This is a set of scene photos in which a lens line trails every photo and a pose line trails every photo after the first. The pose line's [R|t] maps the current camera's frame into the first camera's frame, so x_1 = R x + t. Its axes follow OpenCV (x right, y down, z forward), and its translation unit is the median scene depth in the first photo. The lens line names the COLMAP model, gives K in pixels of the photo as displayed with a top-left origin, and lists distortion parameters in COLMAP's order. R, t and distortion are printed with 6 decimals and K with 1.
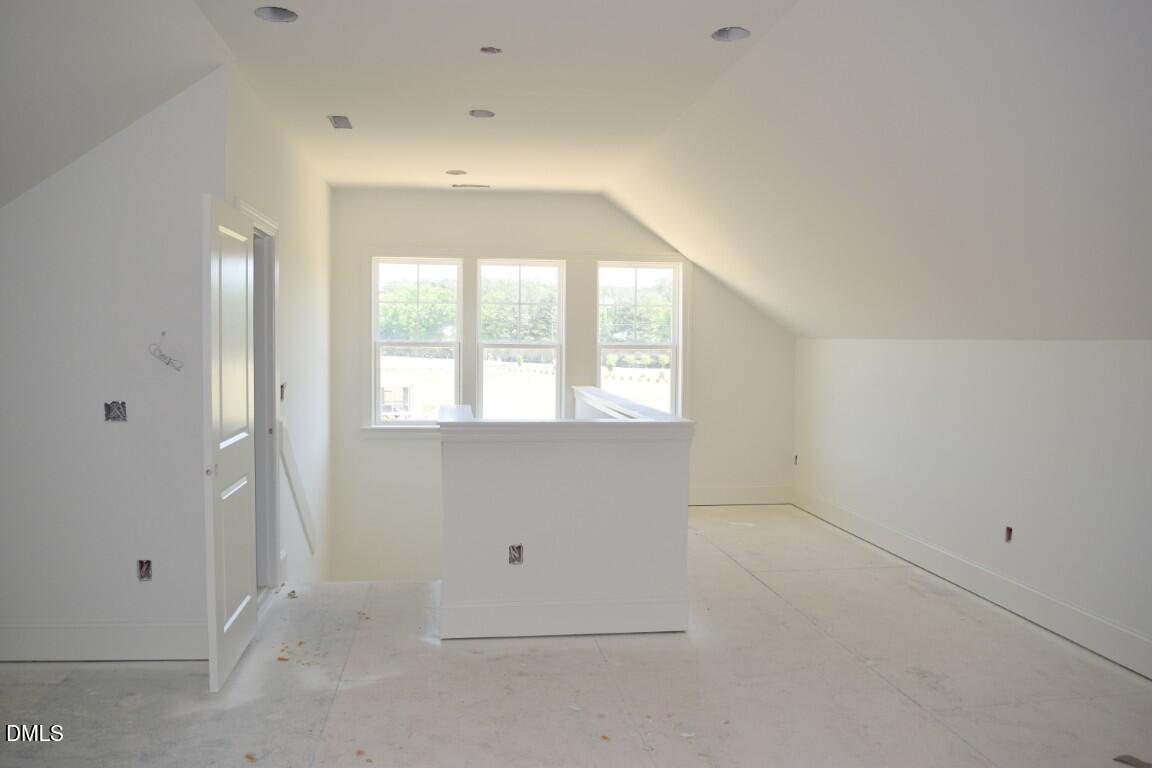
lens RADIAL K [[897.2, 0, 576.0], [0, 897.2, 384.0], [0, 0, 1]] dist [-0.079885, 0.005189]
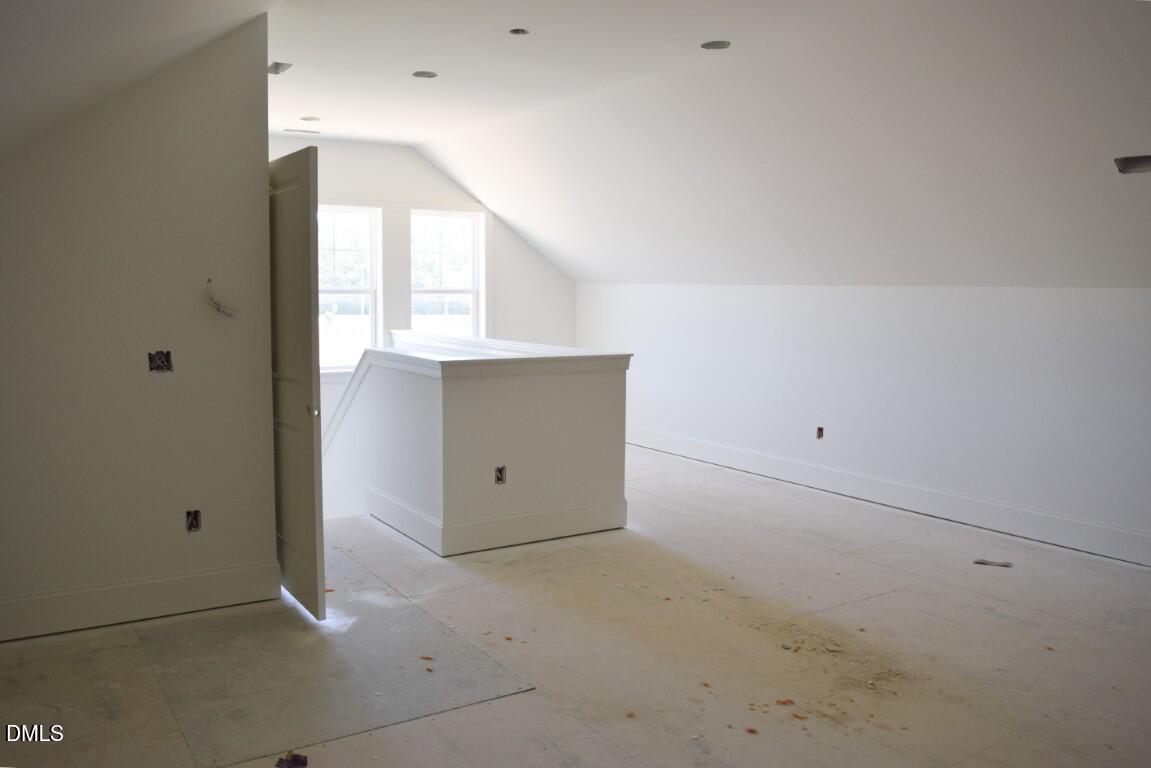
lens RADIAL K [[901.9, 0, 575.5], [0, 901.9, 384.0], [0, 0, 1]] dist [-0.080441, 0.005832]
pose [[0.906011, -0.046516, 0.420690, -0.427257], [0.020382, 0.997584, 0.066410, 0.000422], [-0.422763, -0.051594, 0.904770, -0.068245]]
